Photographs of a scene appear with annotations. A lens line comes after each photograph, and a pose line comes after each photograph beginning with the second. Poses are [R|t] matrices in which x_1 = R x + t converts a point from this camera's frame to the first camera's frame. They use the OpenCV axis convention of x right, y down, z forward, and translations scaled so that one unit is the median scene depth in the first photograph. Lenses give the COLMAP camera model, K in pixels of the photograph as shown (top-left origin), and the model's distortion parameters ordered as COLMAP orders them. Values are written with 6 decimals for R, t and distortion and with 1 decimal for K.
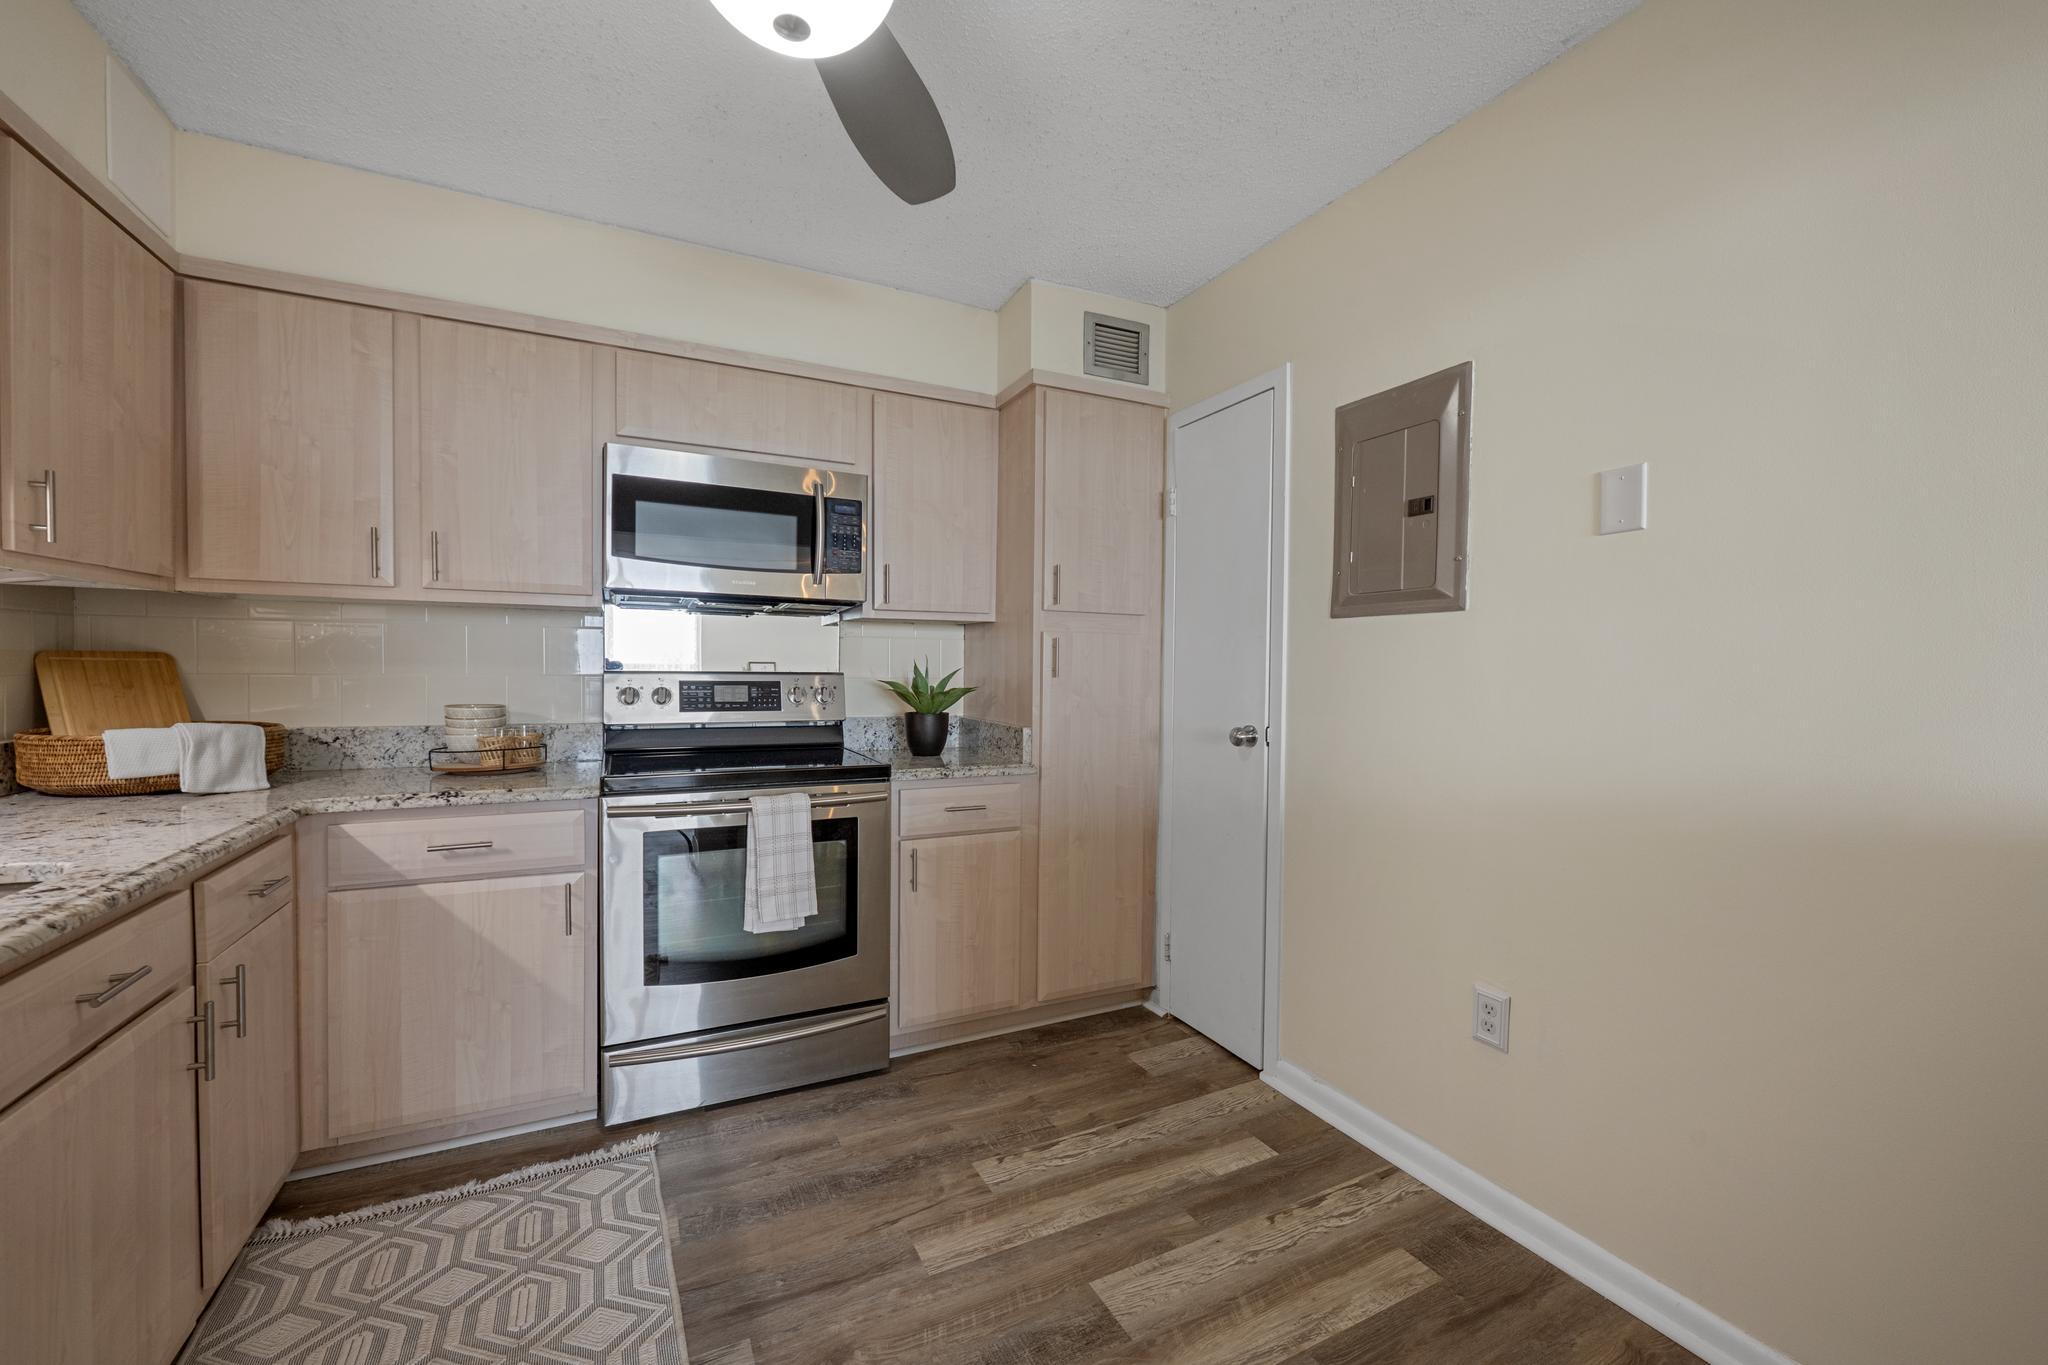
lens RADIAL K [[812.3, 0, 1019.2], [0, 812.3, 688.2], [0, 0, 1]] dist [-0.005979, 0.000611]
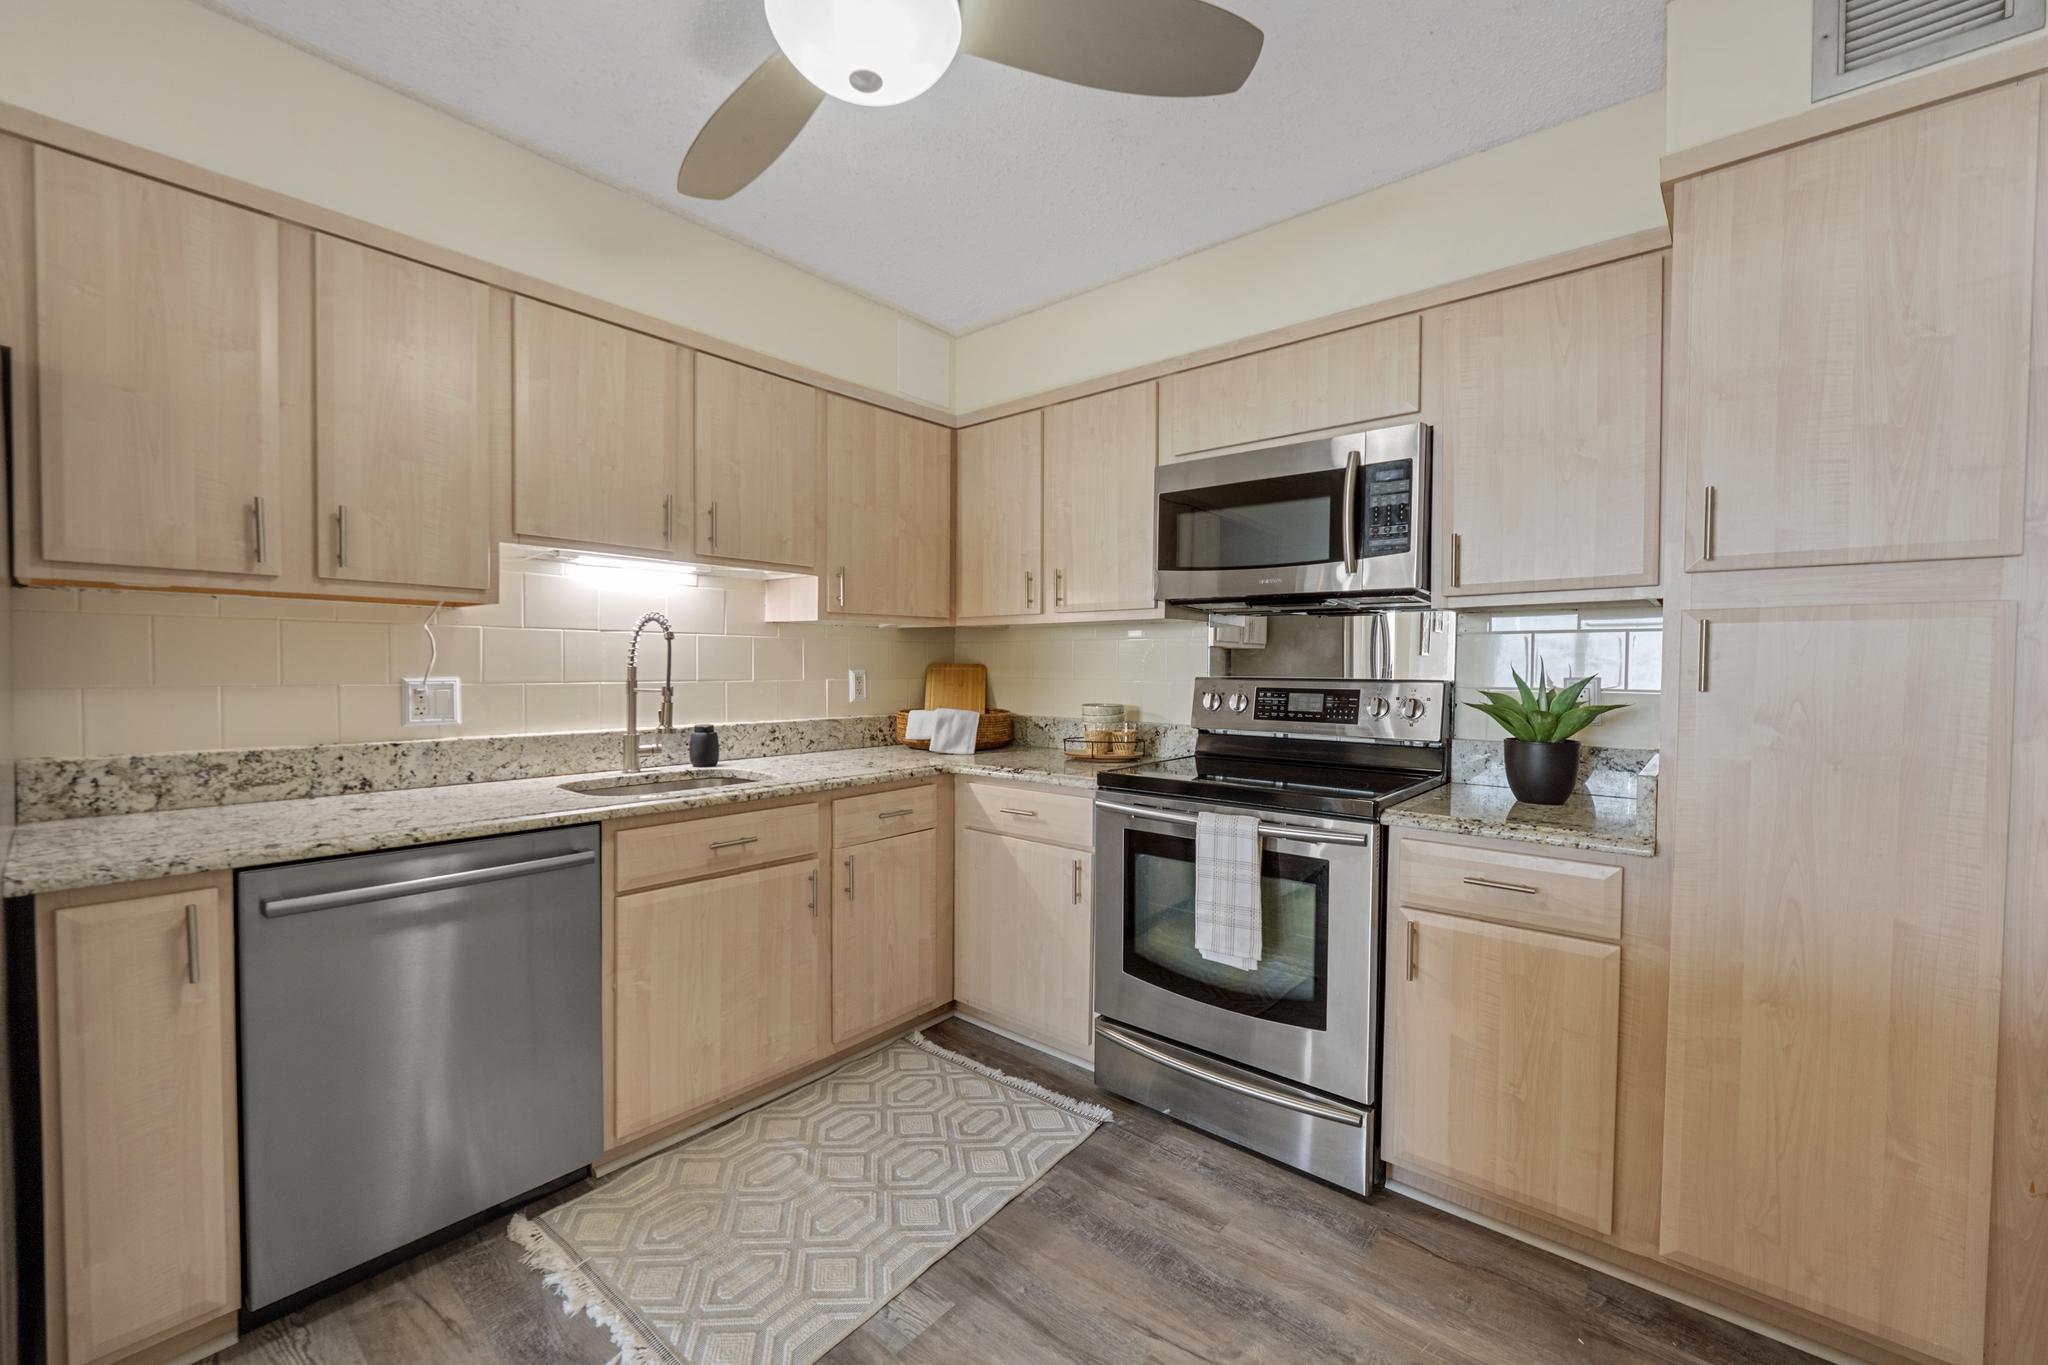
lens RADIAL K [[812.3, 0, 1019.2], [0, 812.3, 688.2], [0, 0, 1]] dist [-0.005979, 0.000611]
pose [[0.397981, 0.015954, -0.917255, 0.446333], [-0.022546, 0.999717, 0.007606, -0.011439], [0.917116, 0.017653, 0.398228, 0.429995]]
